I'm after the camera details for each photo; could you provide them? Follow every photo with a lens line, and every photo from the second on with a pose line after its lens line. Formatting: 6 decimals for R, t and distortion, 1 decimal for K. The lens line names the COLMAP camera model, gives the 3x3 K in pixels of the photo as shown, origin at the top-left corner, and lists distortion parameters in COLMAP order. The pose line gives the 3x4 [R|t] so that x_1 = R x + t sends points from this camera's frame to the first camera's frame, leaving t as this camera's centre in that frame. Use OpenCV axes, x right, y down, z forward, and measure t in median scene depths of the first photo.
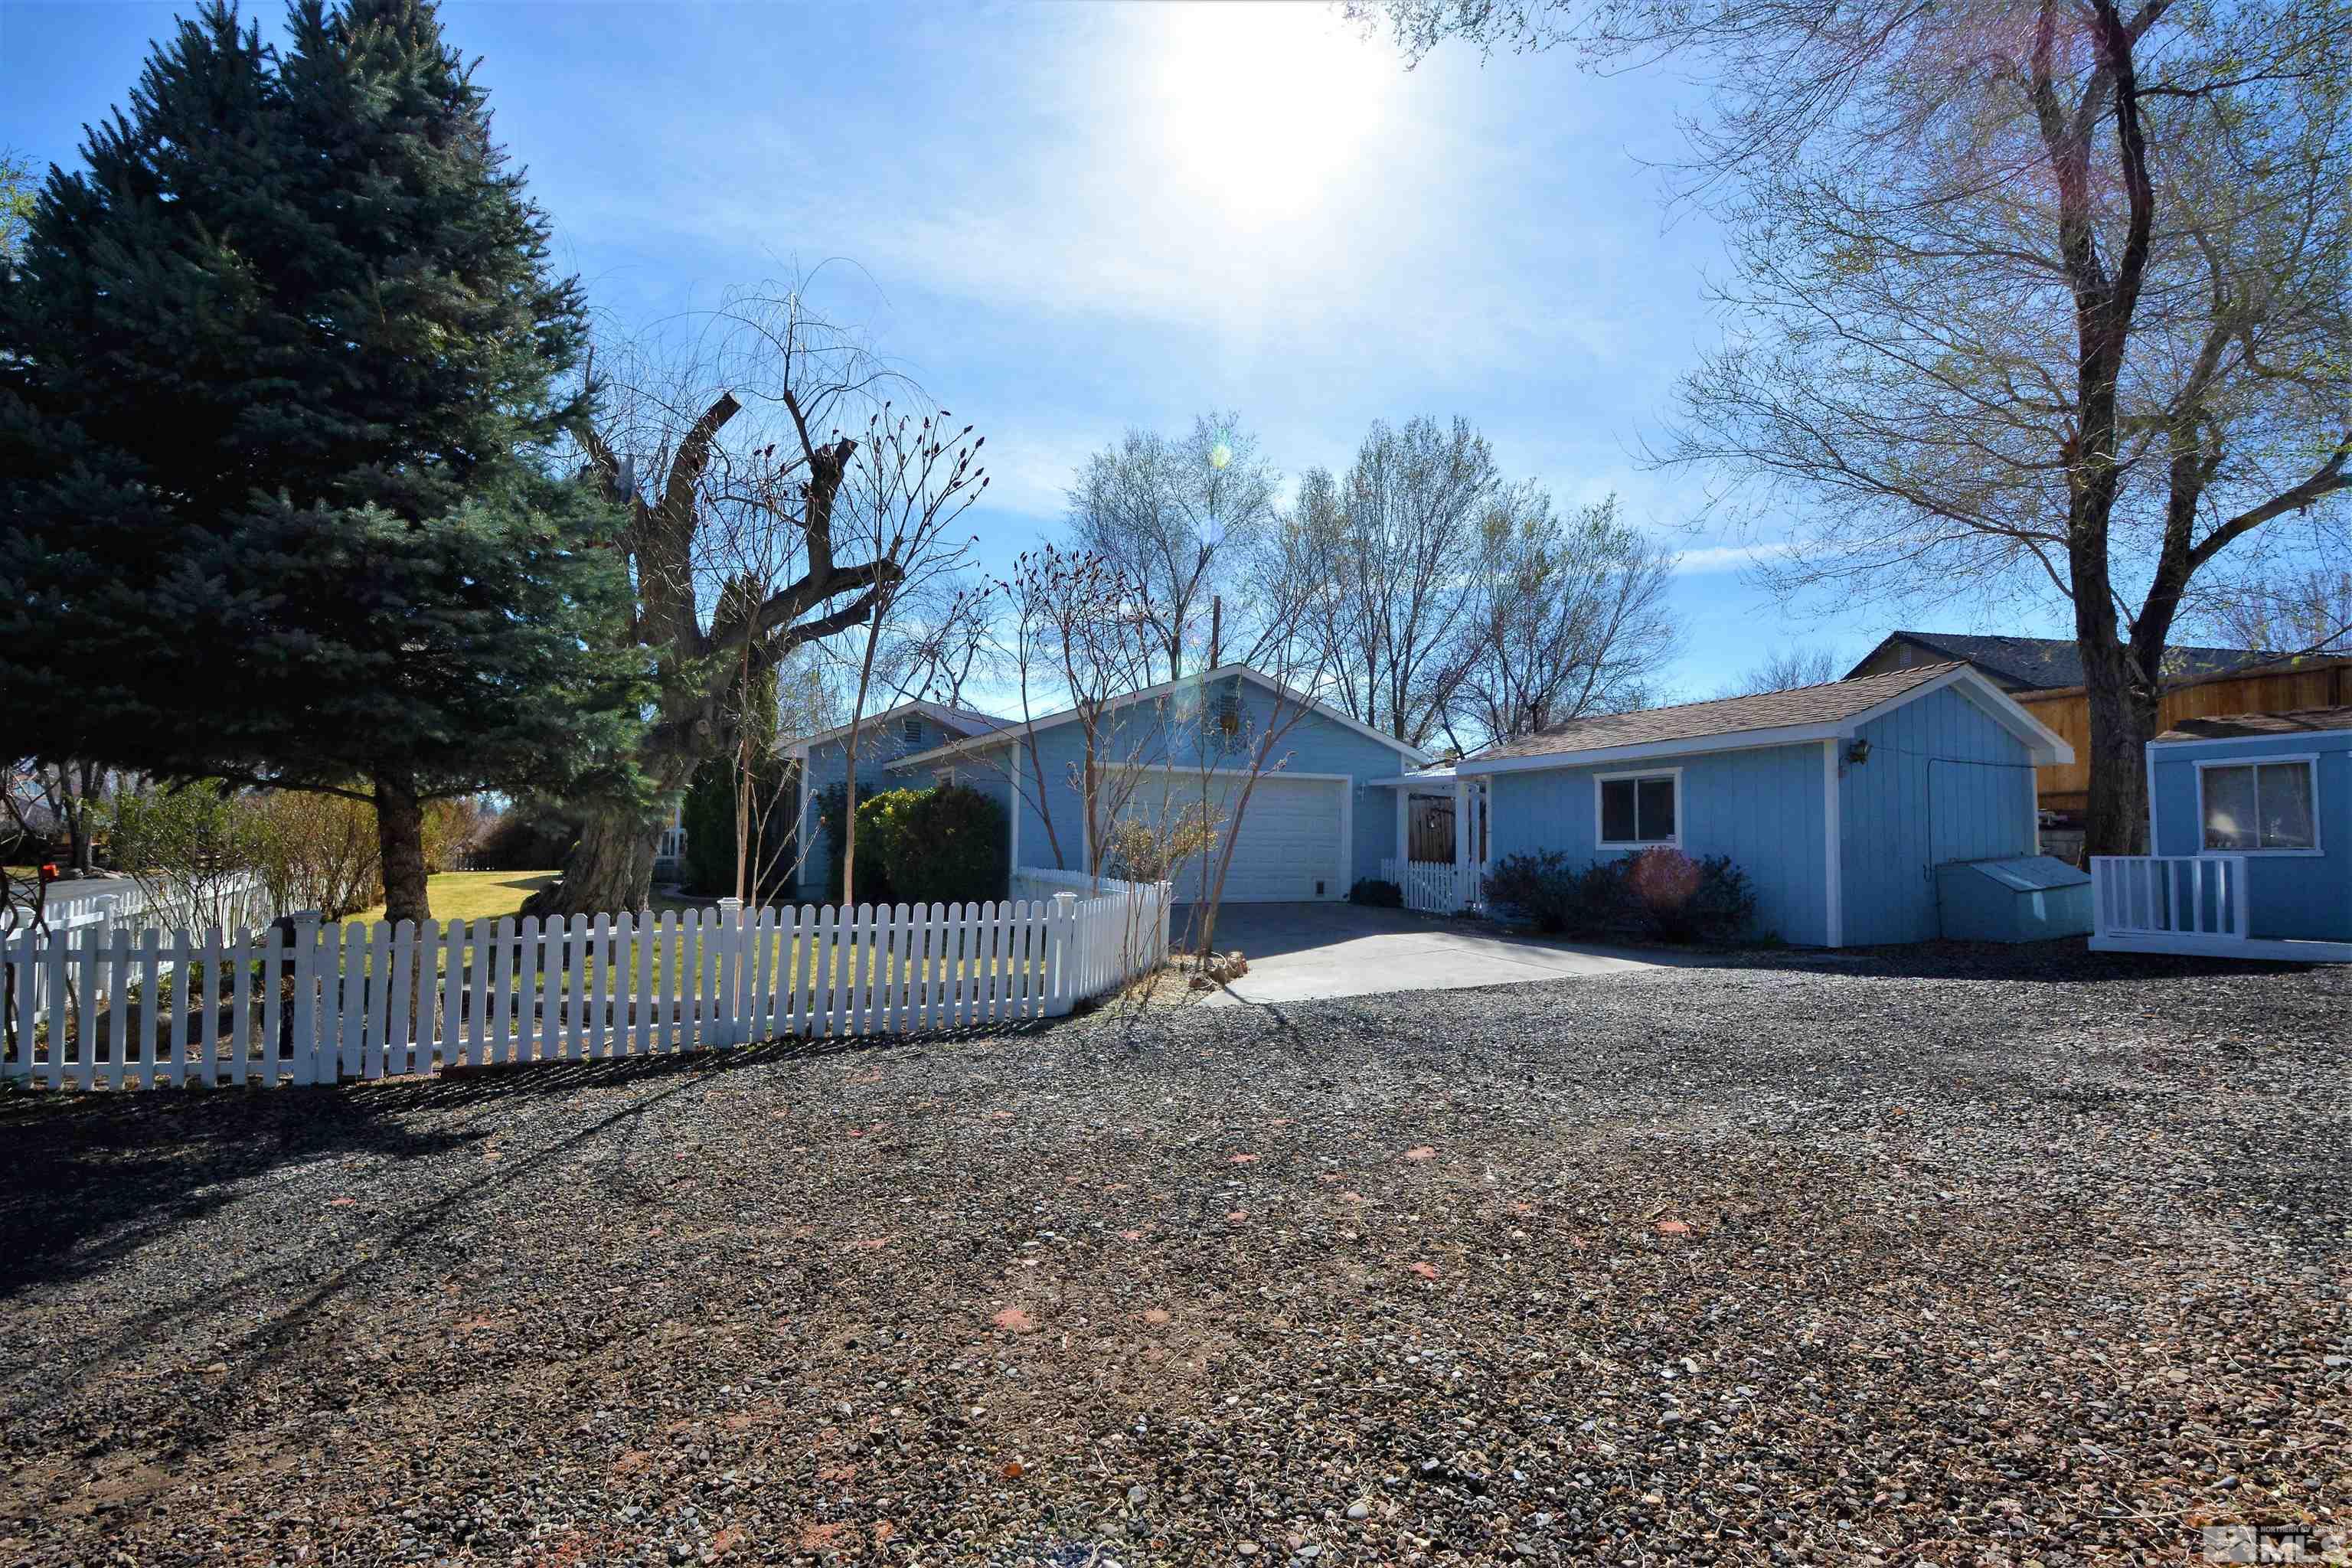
lens RADIAL K [[1077.3, 0, 1170.2], [0, 1077.3, 781.6], [0, 0, 1]] dist [-0.014672, -0.008379]
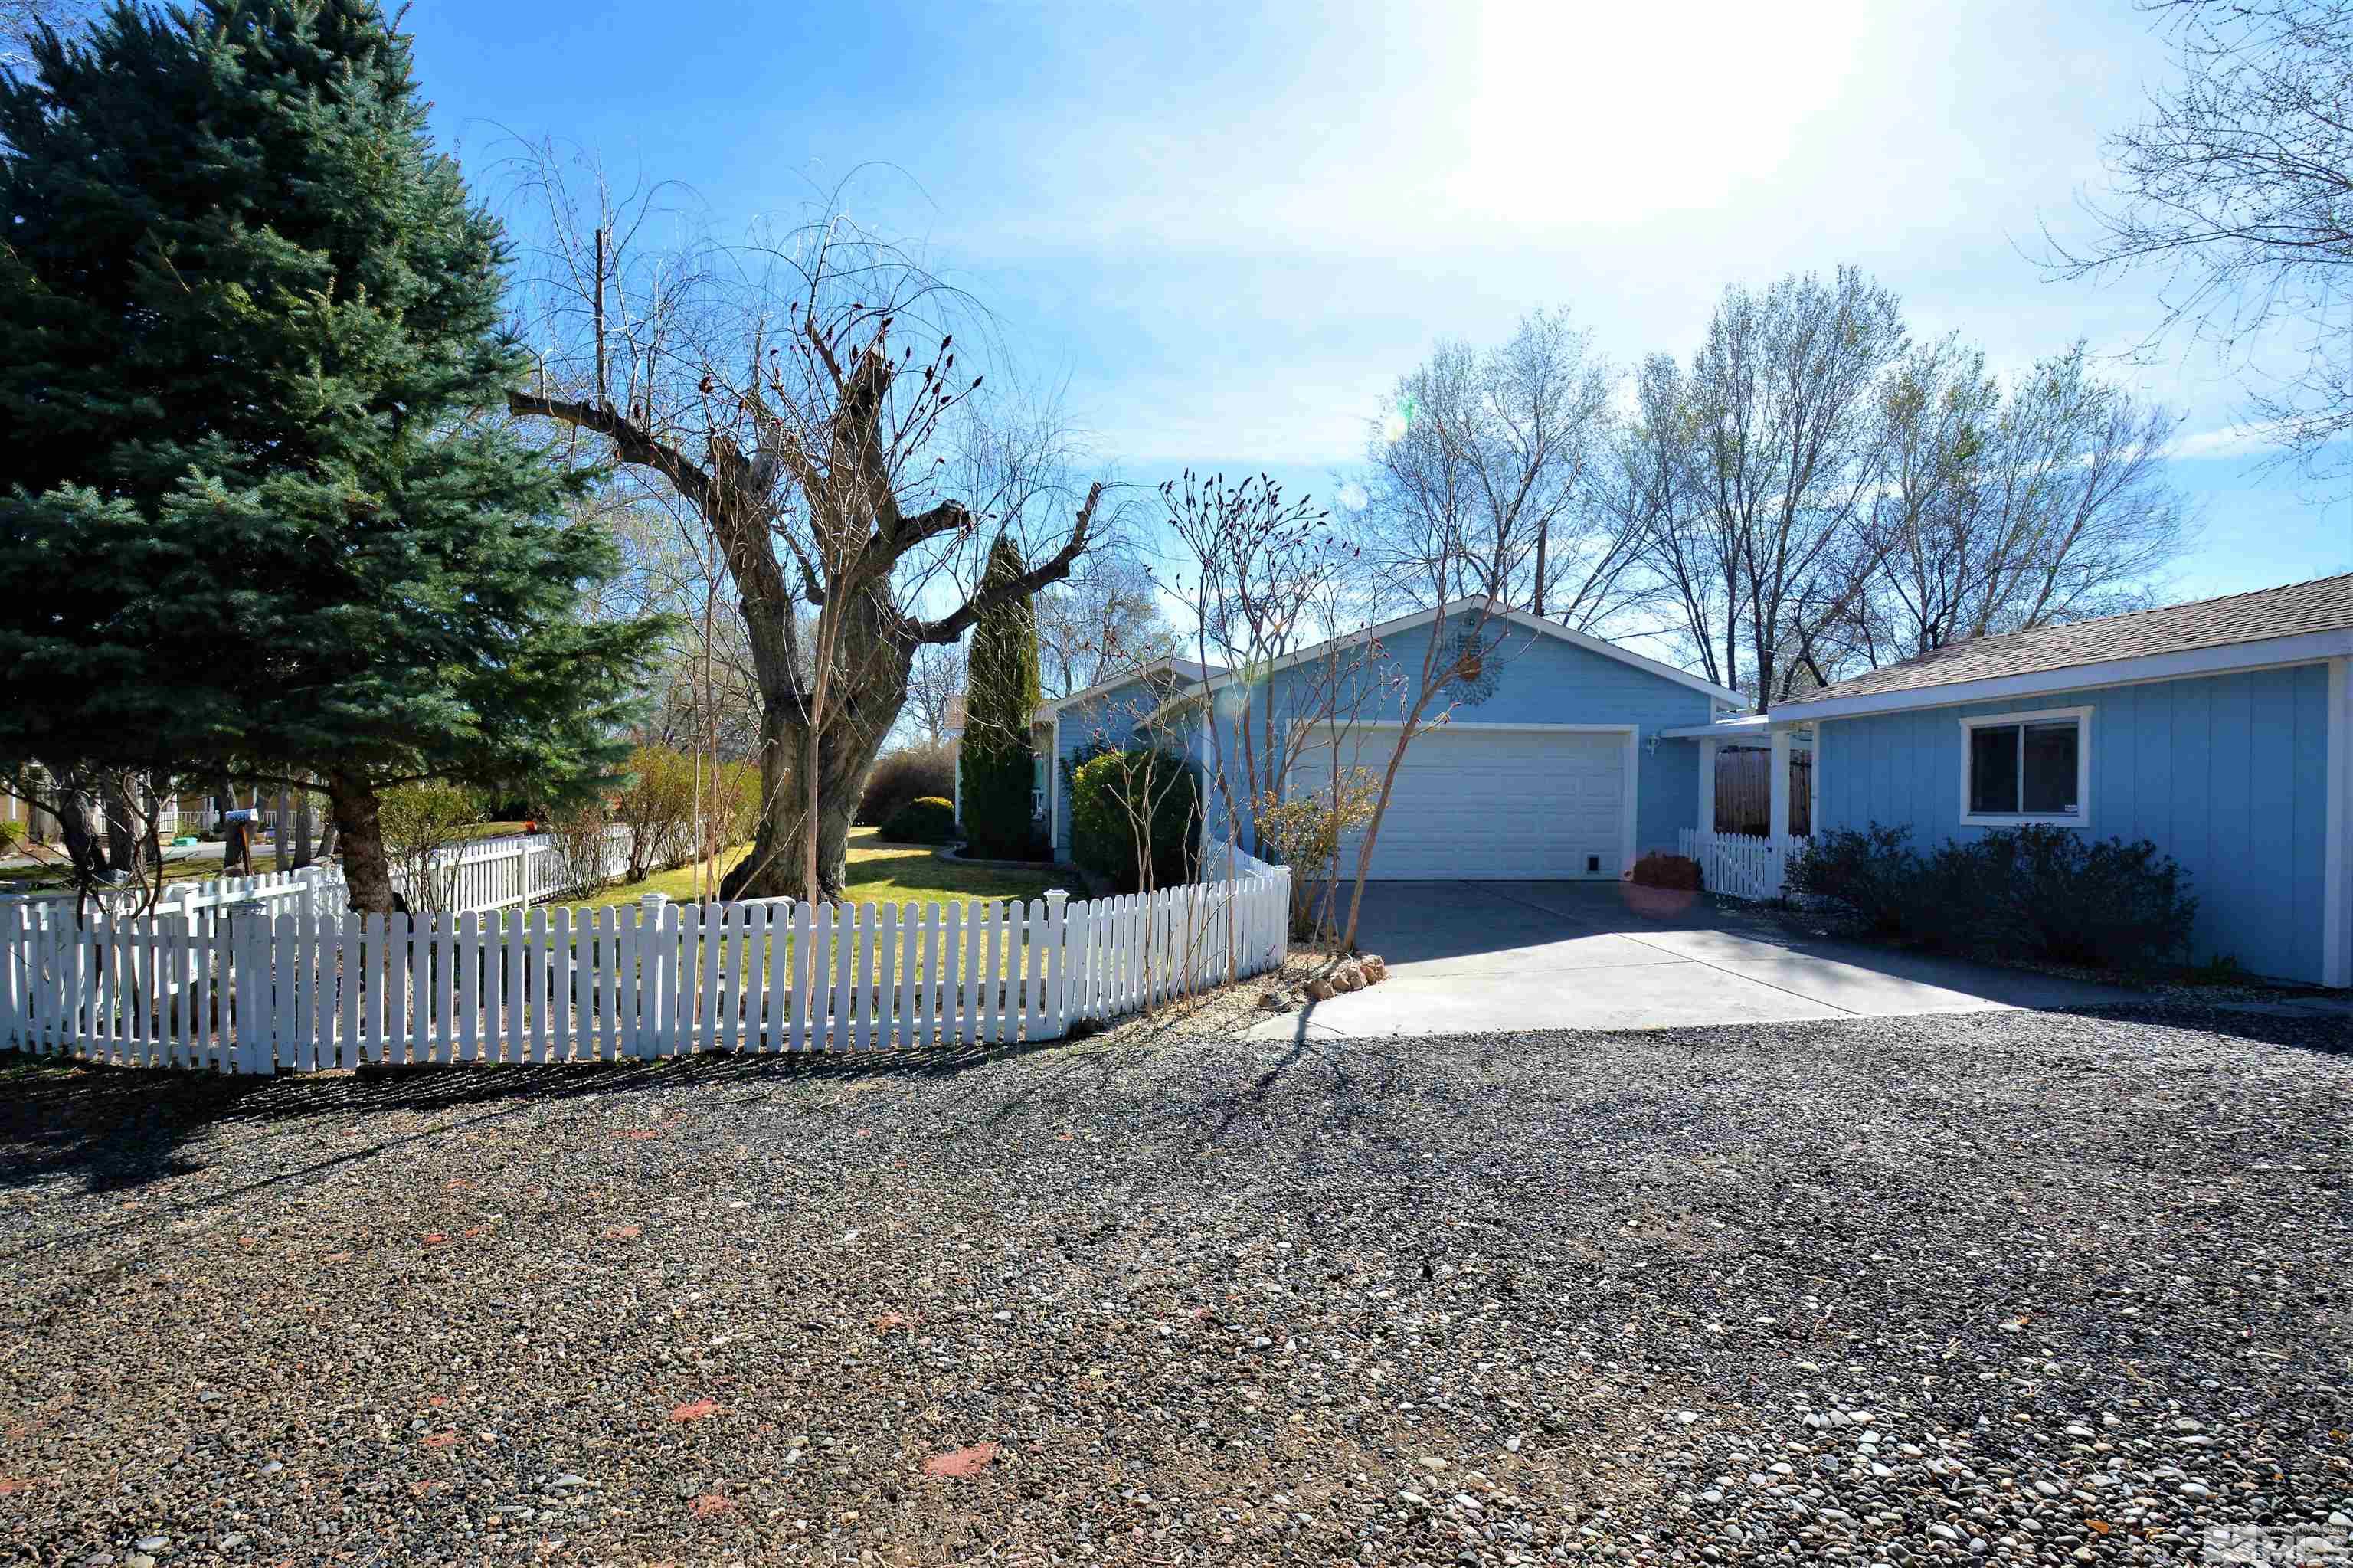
lens RADIAL K [[1077.7, 0, 1164.5], [0, 1077.7, 789.5], [0, 0, 1]] dist [-0.014672, -0.008379]
pose [[0.937923, -0.003622, -0.346824, 0.150874], [0.022025, 0.998549, 0.049135, -0.006681], [0.346143, -0.053724, 0.936642, 0.154718]]
